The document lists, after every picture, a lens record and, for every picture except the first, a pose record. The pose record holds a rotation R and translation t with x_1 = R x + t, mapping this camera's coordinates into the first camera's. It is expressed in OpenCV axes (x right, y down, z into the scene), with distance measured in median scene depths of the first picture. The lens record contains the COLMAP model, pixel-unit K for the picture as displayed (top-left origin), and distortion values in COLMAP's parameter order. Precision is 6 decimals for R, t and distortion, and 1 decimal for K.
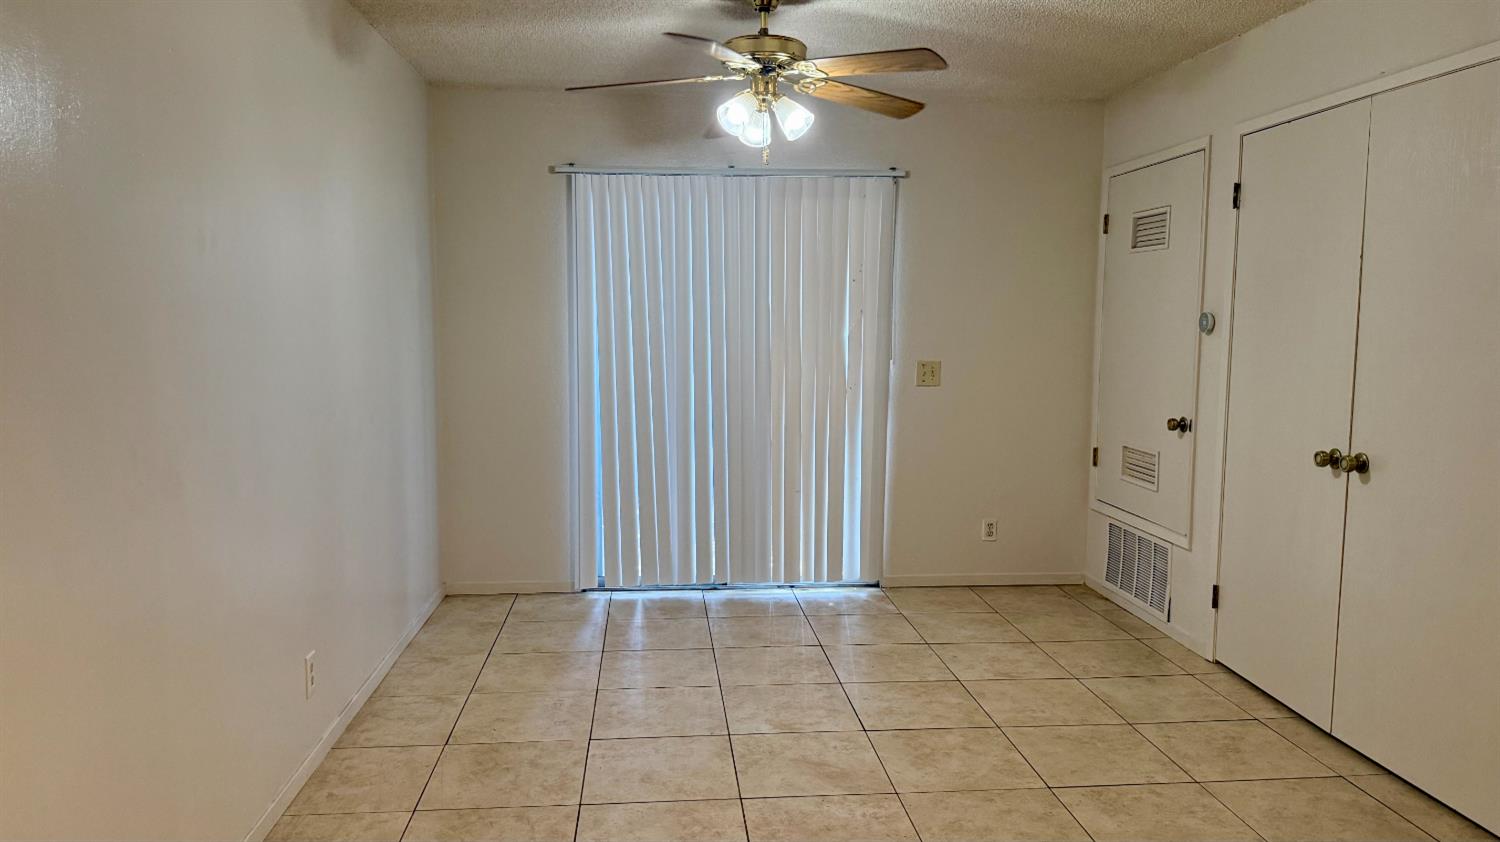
lens RADIAL K [[1072.0, 0, 745.5], [0, 1072.0, 432.0], [0, 0, 1]] dist [0.073080, -0.021072]
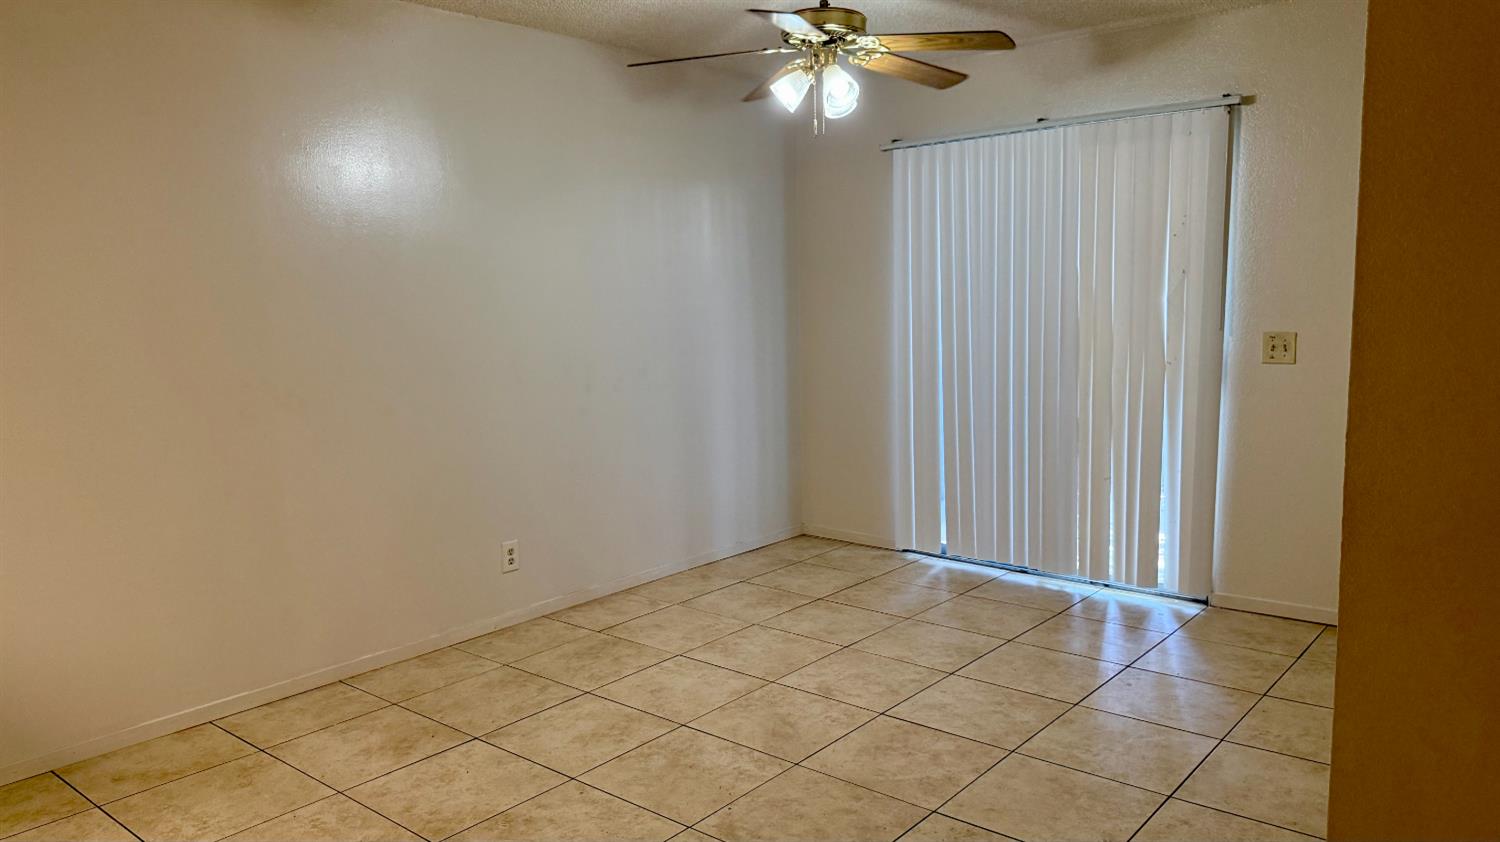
lens RADIAL K [[1072.0, 0, 748.6], [0, 1072.0, 414.0], [0, 0, 1]] dist [0.073080, -0.021072]
pose [[0.716212, 0.069120, -0.694451, 0.466560], [-0.064848, 0.997369, 0.032389, -0.006822], [0.694863, 0.021836, 0.718810, 0.158894]]
